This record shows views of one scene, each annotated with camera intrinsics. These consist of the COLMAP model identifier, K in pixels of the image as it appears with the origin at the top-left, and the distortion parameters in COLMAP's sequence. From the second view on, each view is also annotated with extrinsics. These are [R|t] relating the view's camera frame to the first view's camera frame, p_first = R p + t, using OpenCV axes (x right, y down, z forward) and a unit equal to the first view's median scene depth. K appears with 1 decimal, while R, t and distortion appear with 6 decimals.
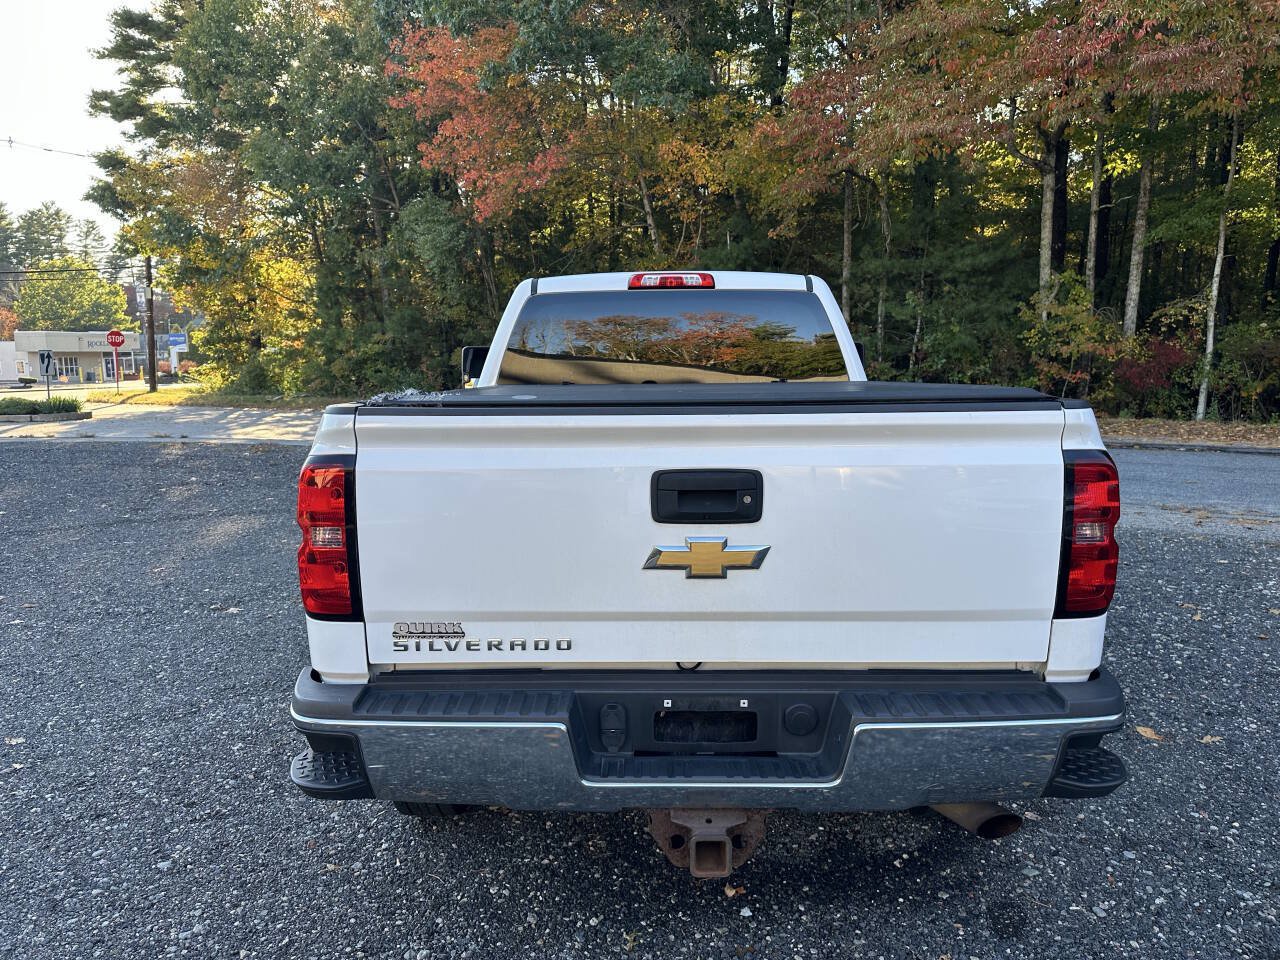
lens RADIAL K [[888.2, 0, 636.3], [0, 888.2, 480.0], [0, 0, 1]] dist [0.037040, -0.041776]
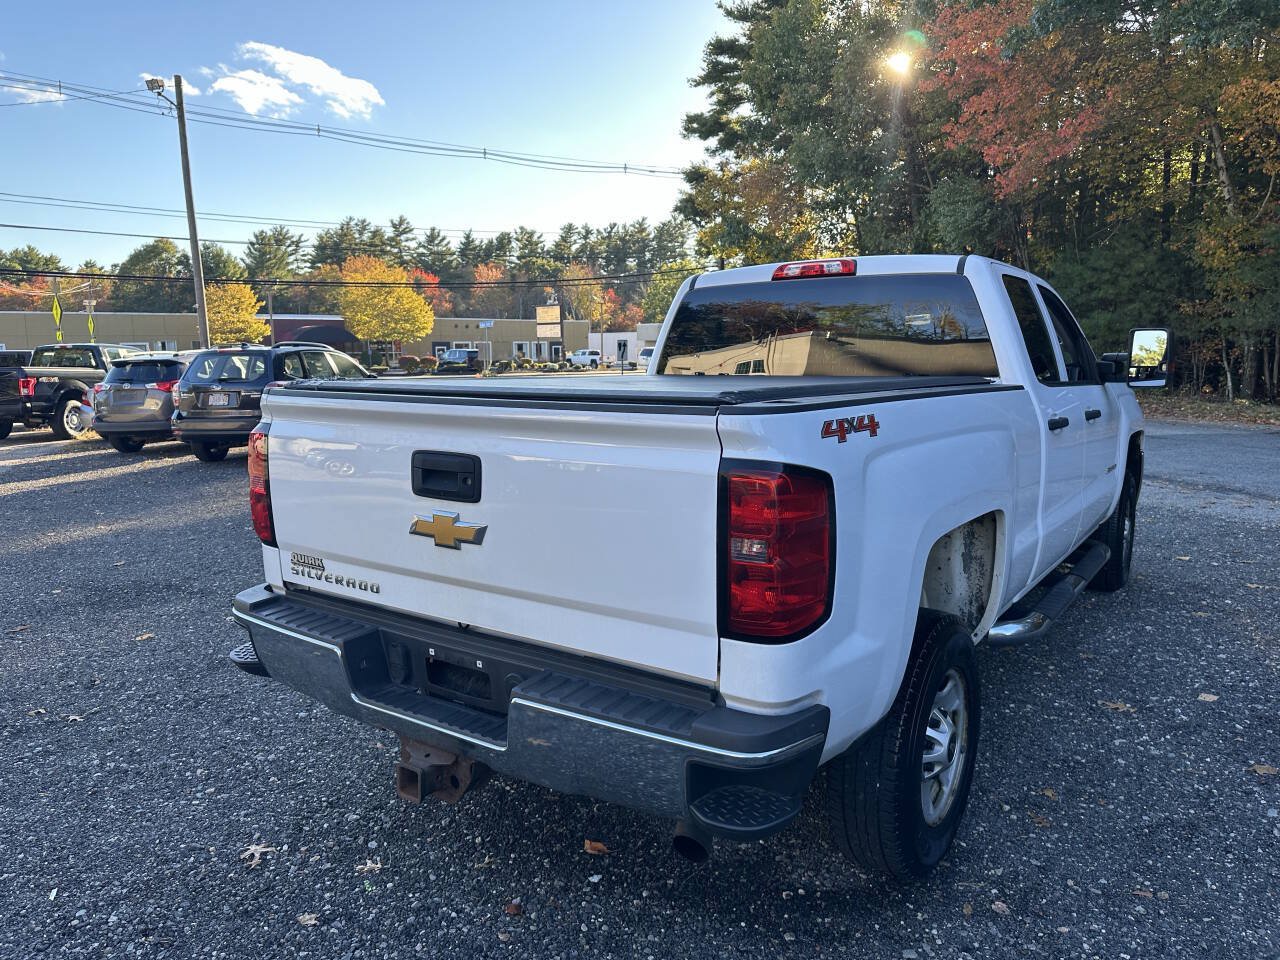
lens RADIAL K [[892.2, 0, 643.7], [0, 892.2, 481.1], [0, 0, 1]] dist [0.035200, -0.040864]
pose [[0.824250, 0.082974, -0.560113, 0.454154], [-0.074424, 0.996499, 0.038098, -0.018146], [0.561313, 0.010284, 0.827539, 0.094292]]
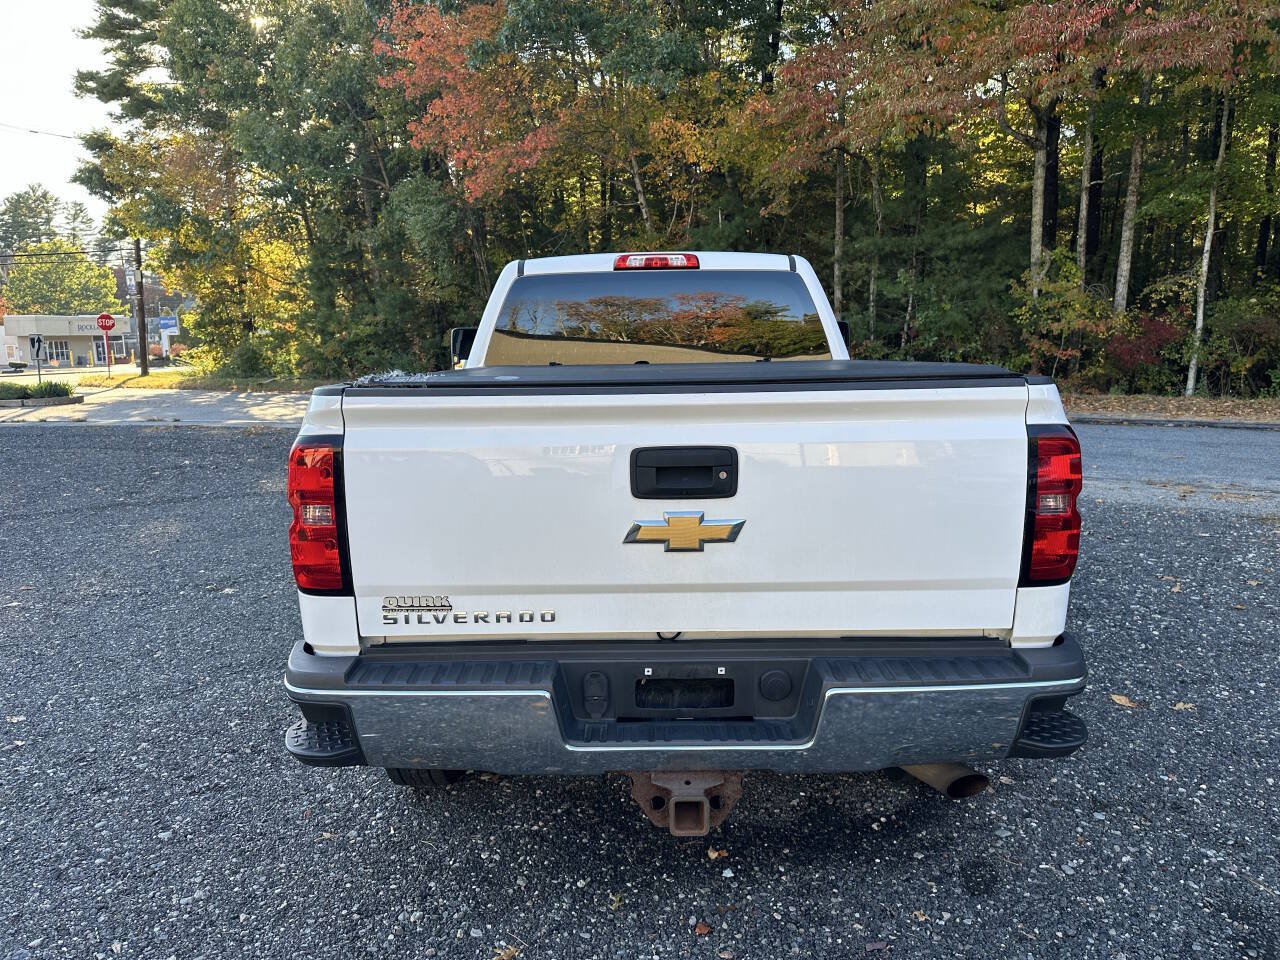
lens RADIAL K [[888.1, 0, 635.9], [0, 888.1, 477.6], [0, 0, 1]] dist [0.038436, -0.044010]
pose [[0.999953, -0.008108, 0.005385, 0.008656], [0.008002, 0.999780, 0.019379, 0.001944], [-0.005541, -0.019335, 0.999798, -0.017332]]
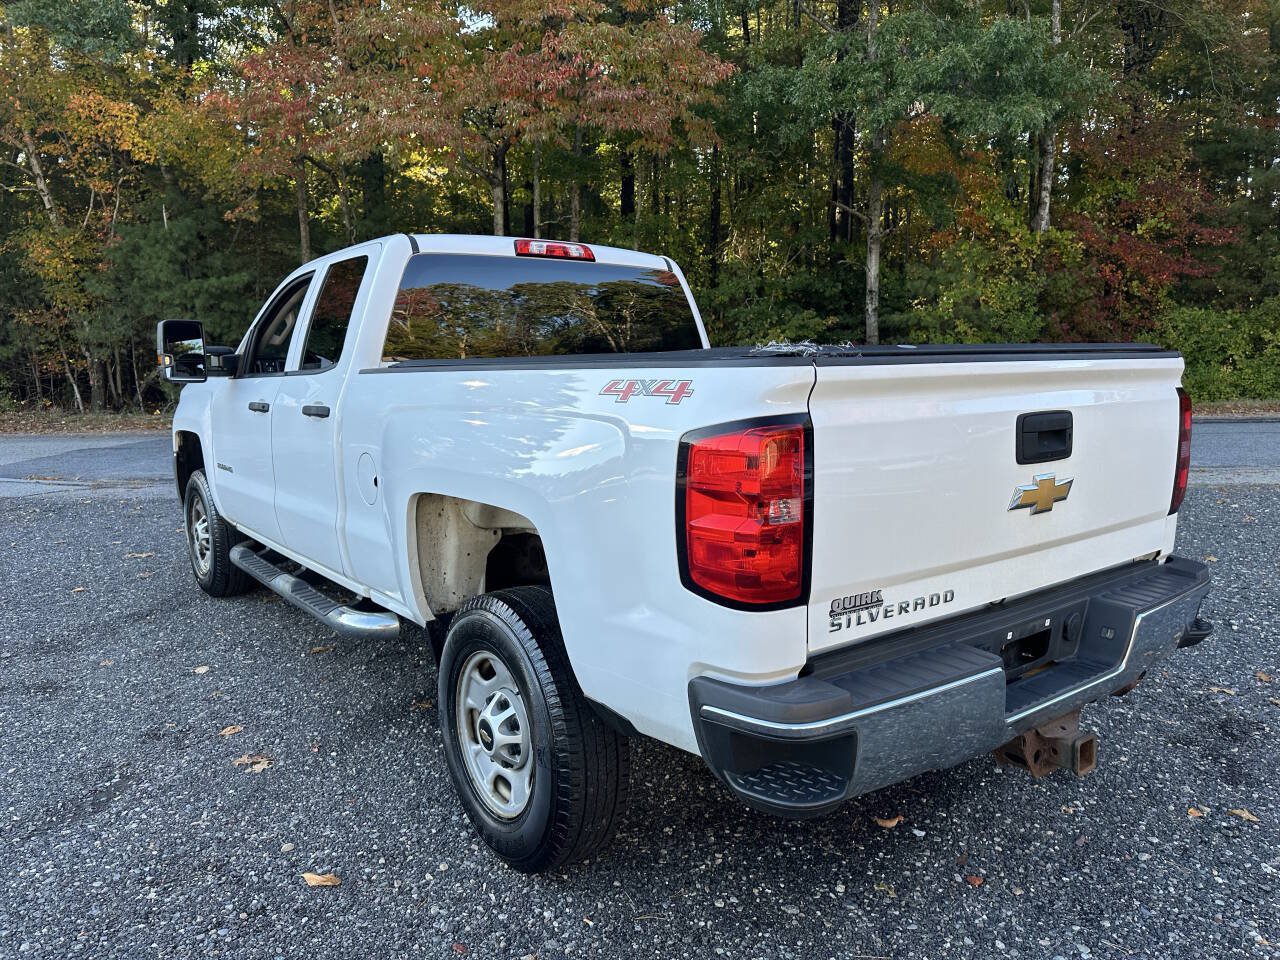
lens RADIAL K [[892.2, 0, 643.7], [0, 892.2, 481.1], [0, 0, 1]] dist [0.035200, -0.040864]
pose [[0.794232, -0.083162, 0.601897, -0.477930], [0.083854, 0.996113, 0.026980, 0.000580], [-0.601801, 0.029043, 0.798118, 0.200093]]
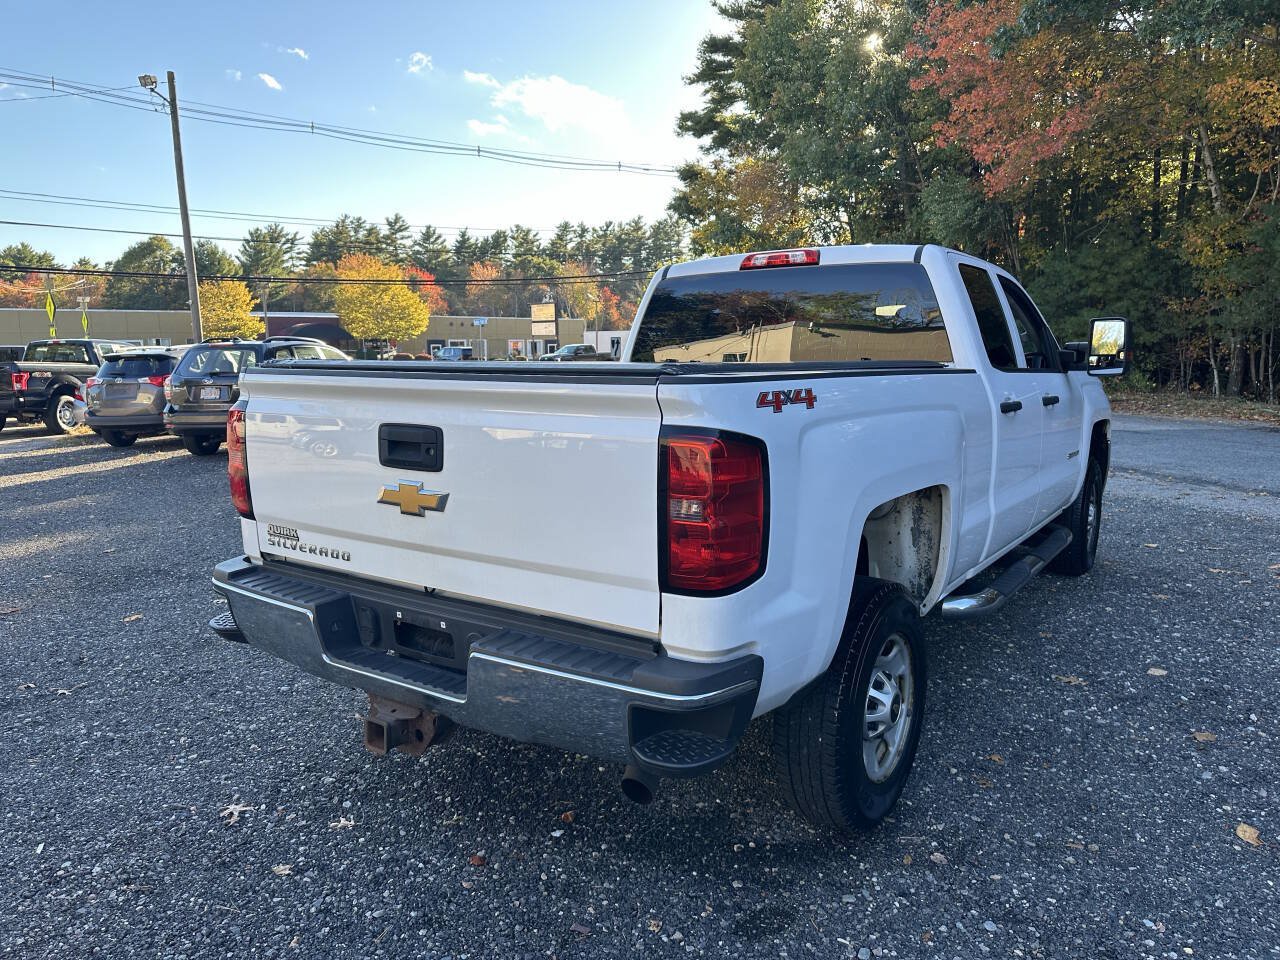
lens RADIAL K [[892.2, 0, 643.7], [0, 892.2, 481.1], [0, 0, 1]] dist [0.035200, -0.040864]
pose [[0.826786, 0.084423, -0.556145, 0.497820], [-0.075260, 0.996387, 0.039367, -0.003307], [0.557459, 0.009308, 0.830152, 0.081778]]
